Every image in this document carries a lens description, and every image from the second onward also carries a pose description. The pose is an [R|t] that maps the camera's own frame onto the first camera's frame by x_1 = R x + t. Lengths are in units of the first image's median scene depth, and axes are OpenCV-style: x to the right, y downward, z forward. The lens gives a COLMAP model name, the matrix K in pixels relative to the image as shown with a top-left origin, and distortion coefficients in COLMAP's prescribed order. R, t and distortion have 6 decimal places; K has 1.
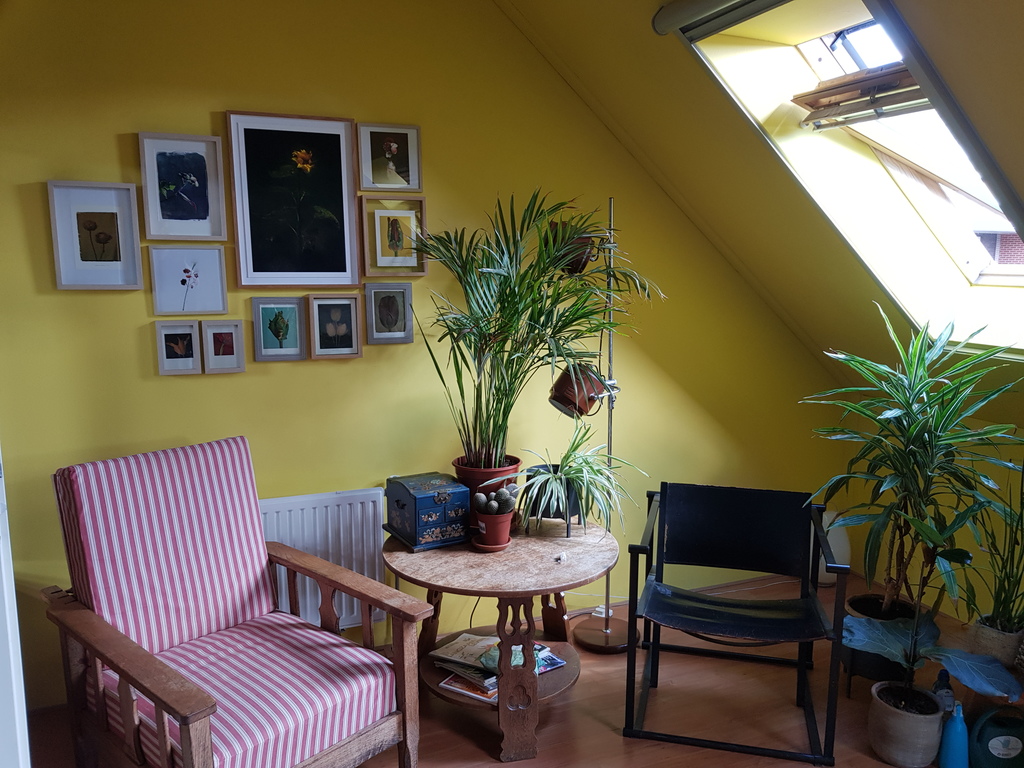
lens RADIAL K [[796.1, 0, 541.2], [0, 796.1, 397.0], [0, 0, 1]] dist [0.076341, -0.088377]
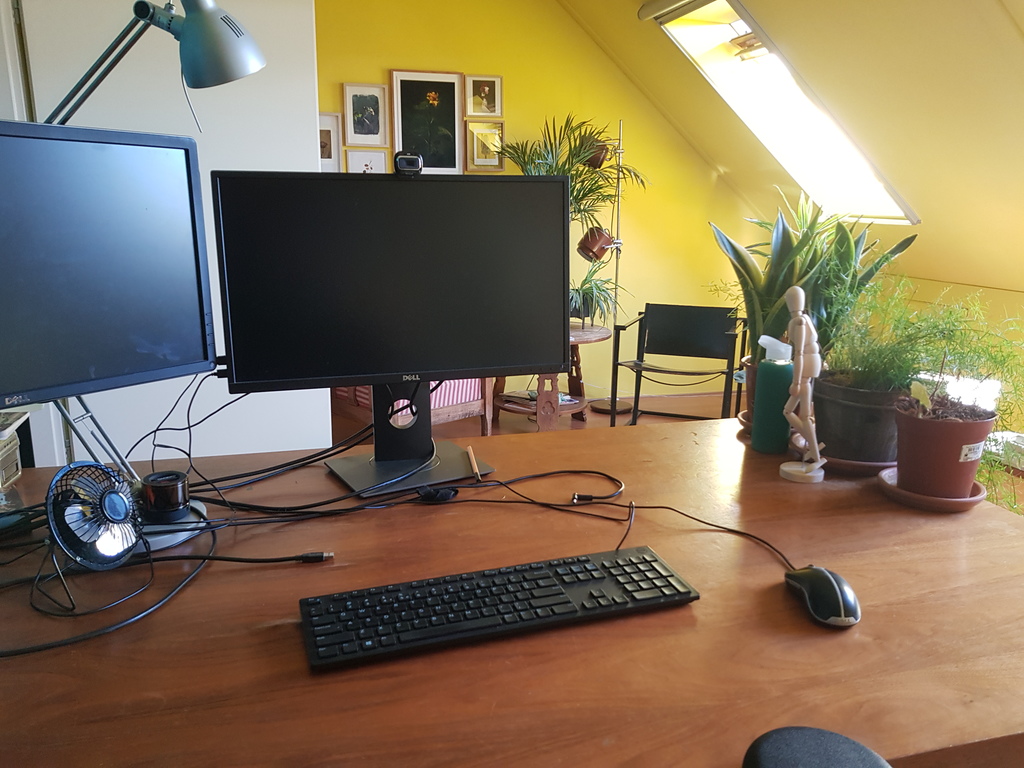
lens RADIAL K [[796.1, 0, 513.3], [0, 796.1, 387.9], [0, 0, 1]] dist [0.076341, -0.088377]
pose [[0.990876, 0.037691, -0.129400, 0.106925], [-0.030410, 0.997865, 0.057792, 0.203053], [0.131302, -0.053330, 0.989907, -0.657971]]
